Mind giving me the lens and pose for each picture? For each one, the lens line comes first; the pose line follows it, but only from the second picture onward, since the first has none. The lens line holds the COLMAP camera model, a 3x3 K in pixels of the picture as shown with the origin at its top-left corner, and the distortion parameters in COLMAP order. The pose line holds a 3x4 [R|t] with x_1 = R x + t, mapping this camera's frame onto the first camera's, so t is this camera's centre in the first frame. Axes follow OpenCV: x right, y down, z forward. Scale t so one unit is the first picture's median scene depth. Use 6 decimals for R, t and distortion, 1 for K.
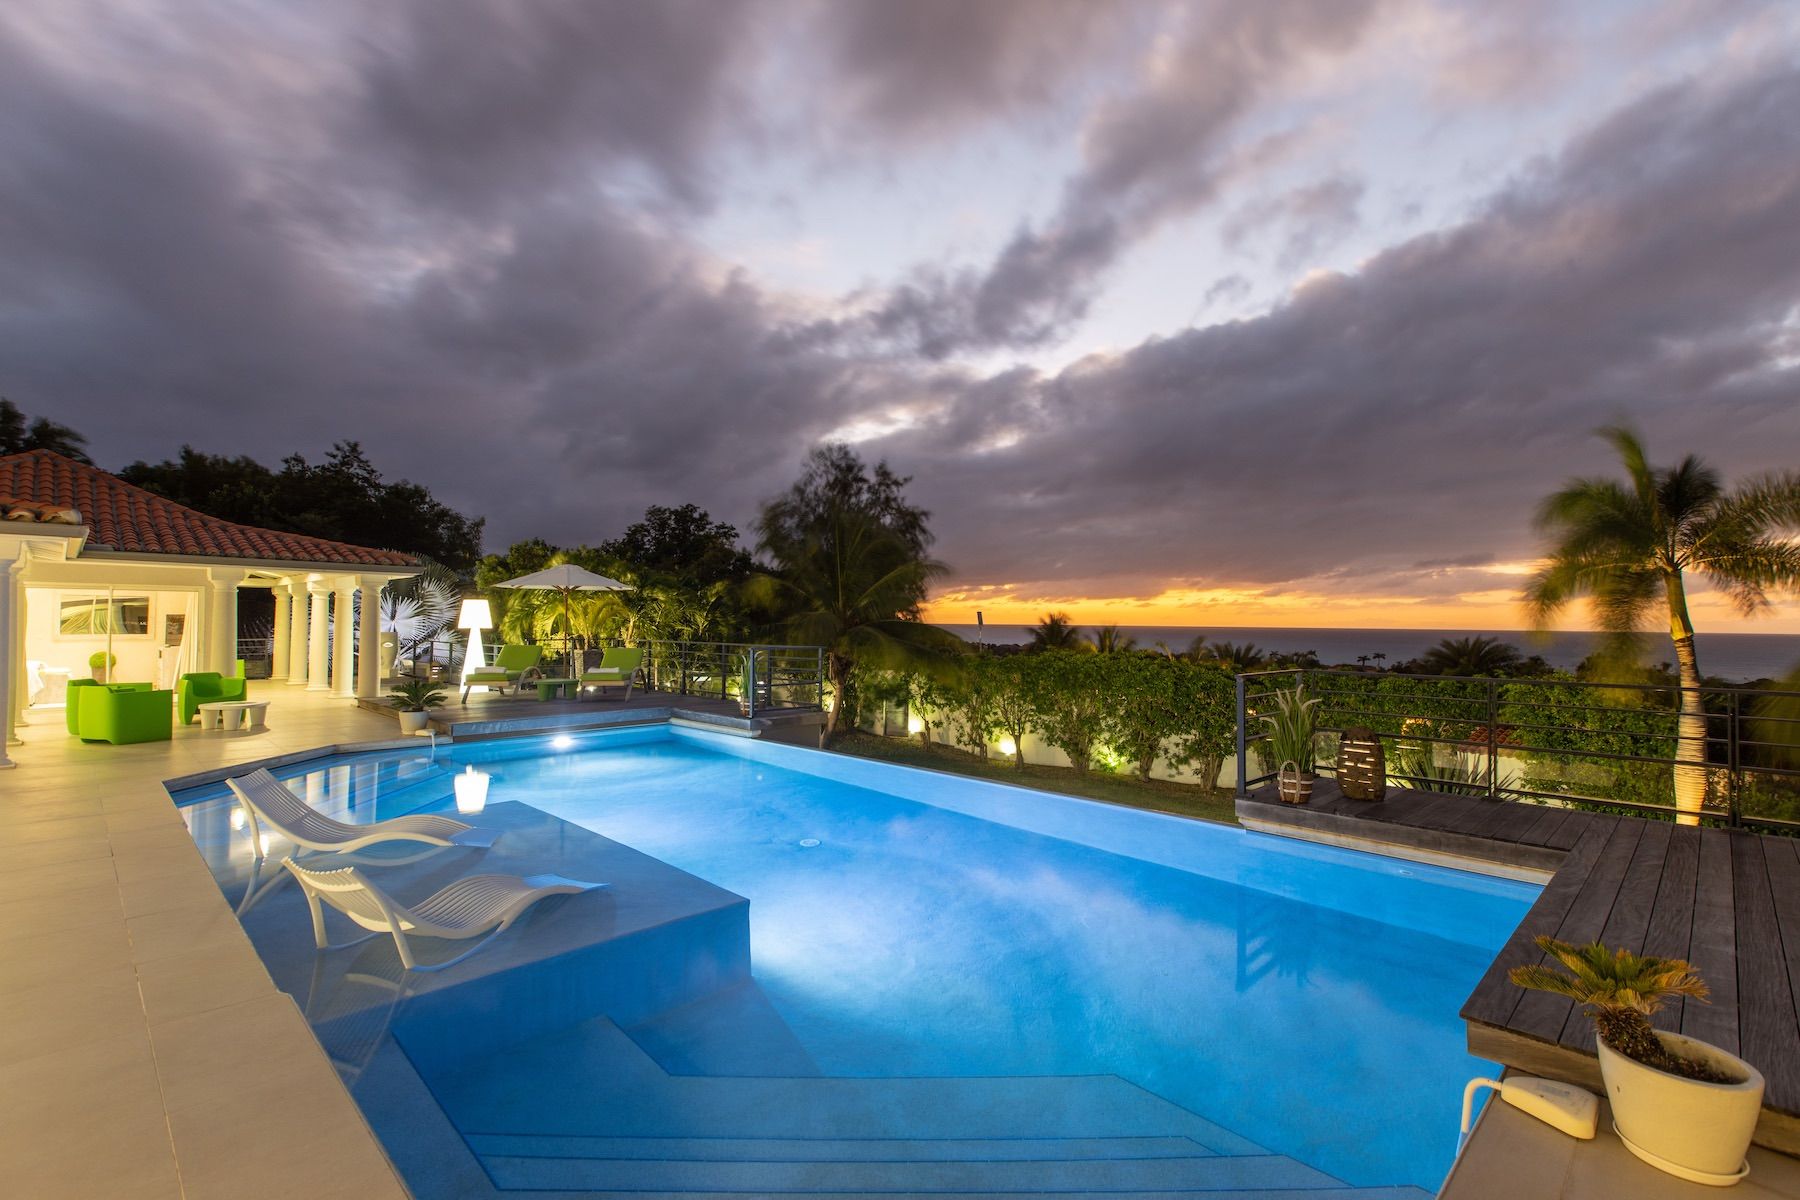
lens RADIAL K [[796.3, 0, 907.1], [0, 796.3, 597.2], [0, 0, 1]] dist [0.023402, 0.000109]
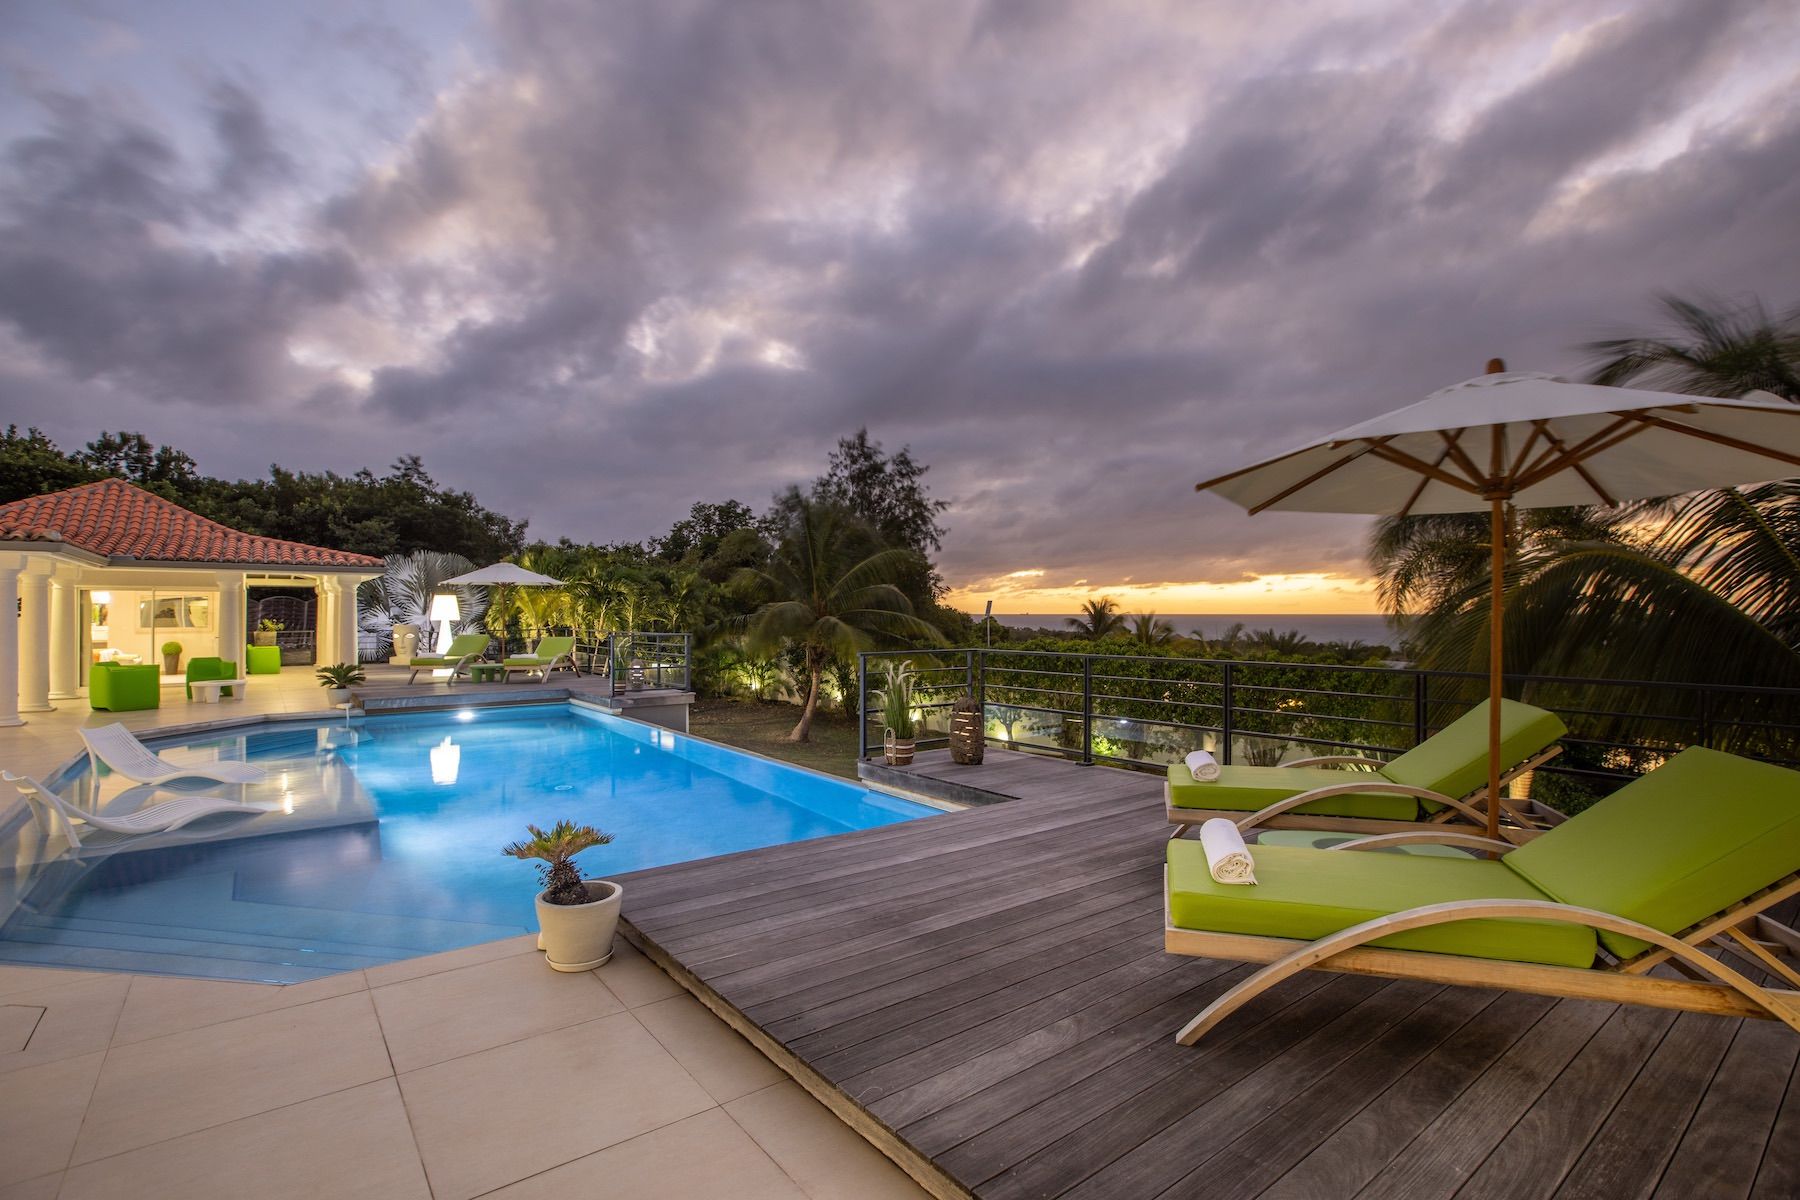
lens RADIAL K [[812.6, 0, 873.1], [0, 812.6, 624.7], [0, 0, 1]] dist [0.022784, -0.000245]
pose [[0.986566, -0.007773, -0.163175, 0.135679], [0.015183, 0.998907, 0.044209, 0.001328], [0.162653, -0.046093, 0.985606, -0.027461]]
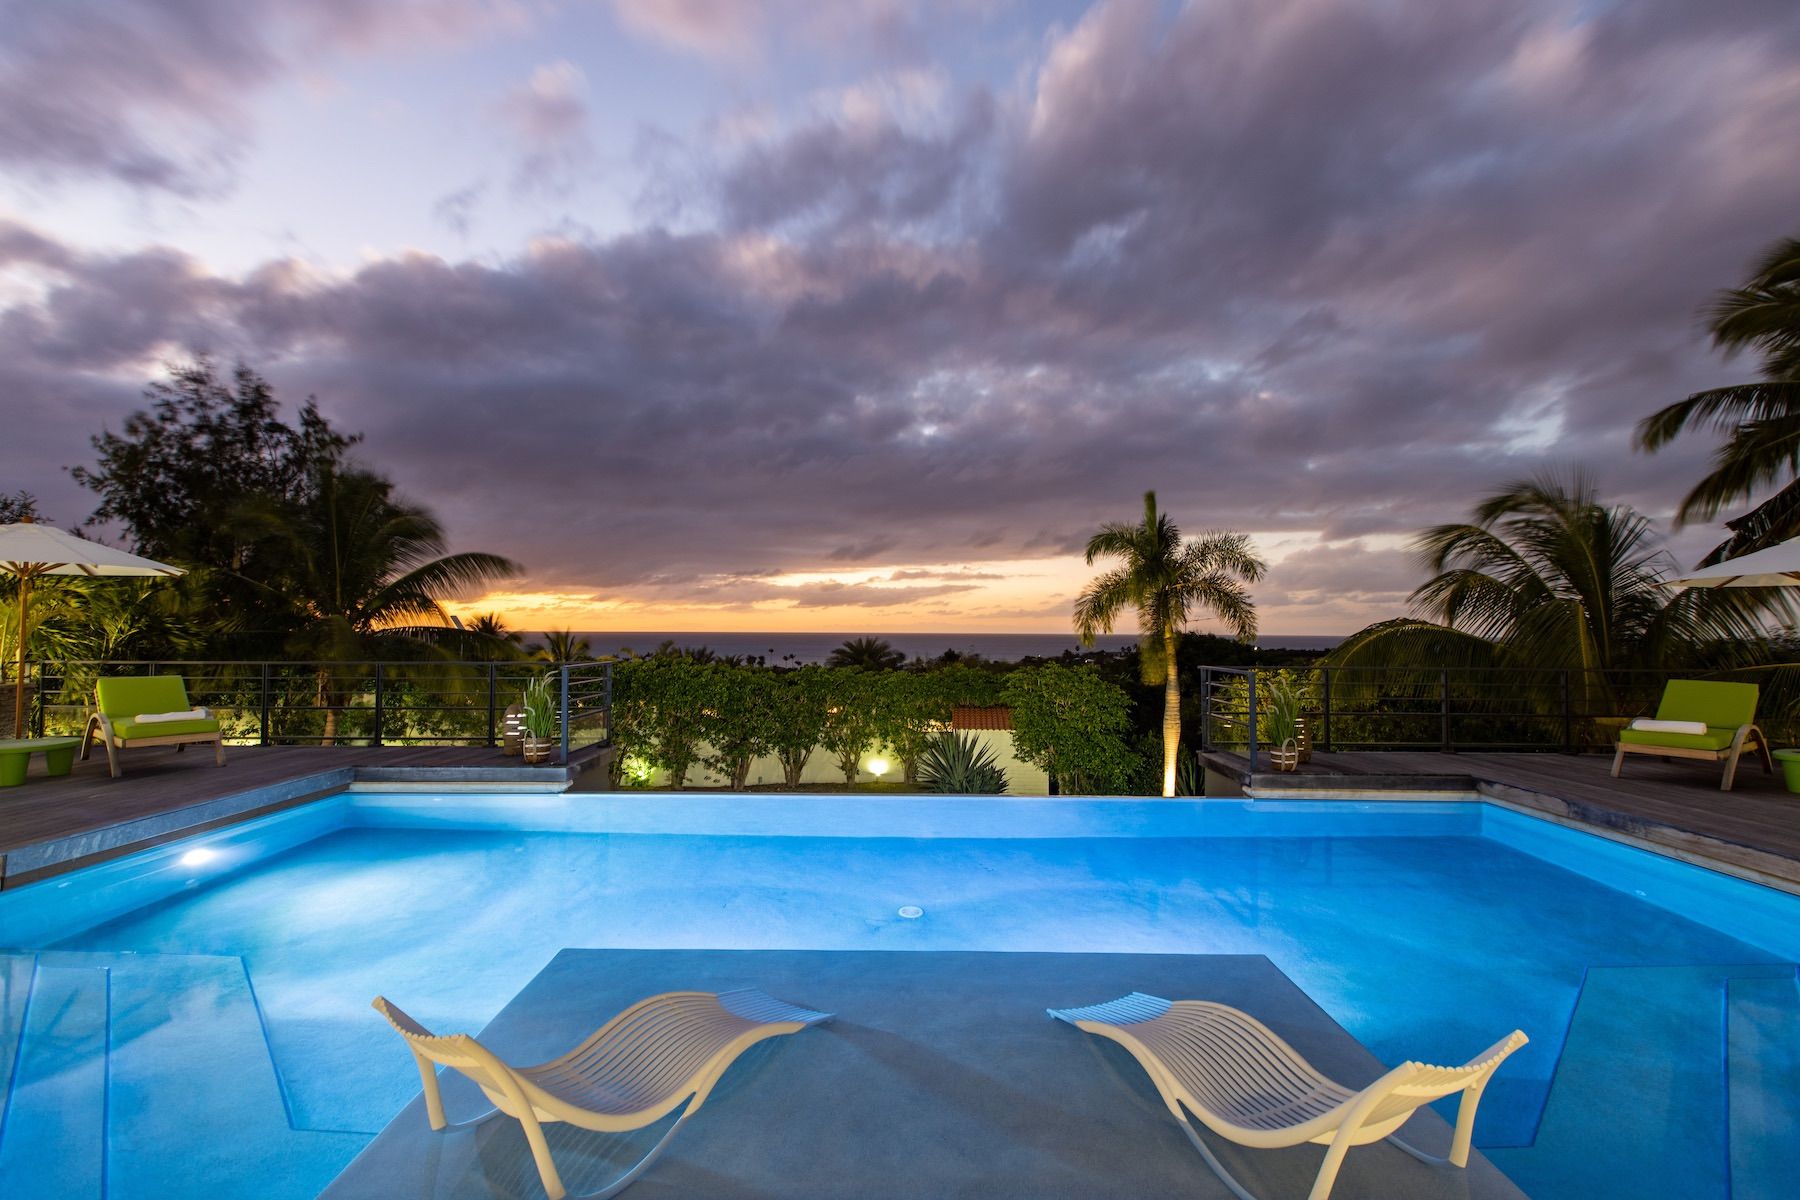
lens RADIAL K [[812.6, 0, 873.1], [0, 812.6, 624.7], [0, 0, 1]] dist [0.022784, -0.000245]
pose [[0.732687, -0.000370, 0.680566, -0.184628], [-0.019608, 0.999573, 0.021653, 0.002312], [-0.680284, -0.029209, 0.732367, 0.107893]]
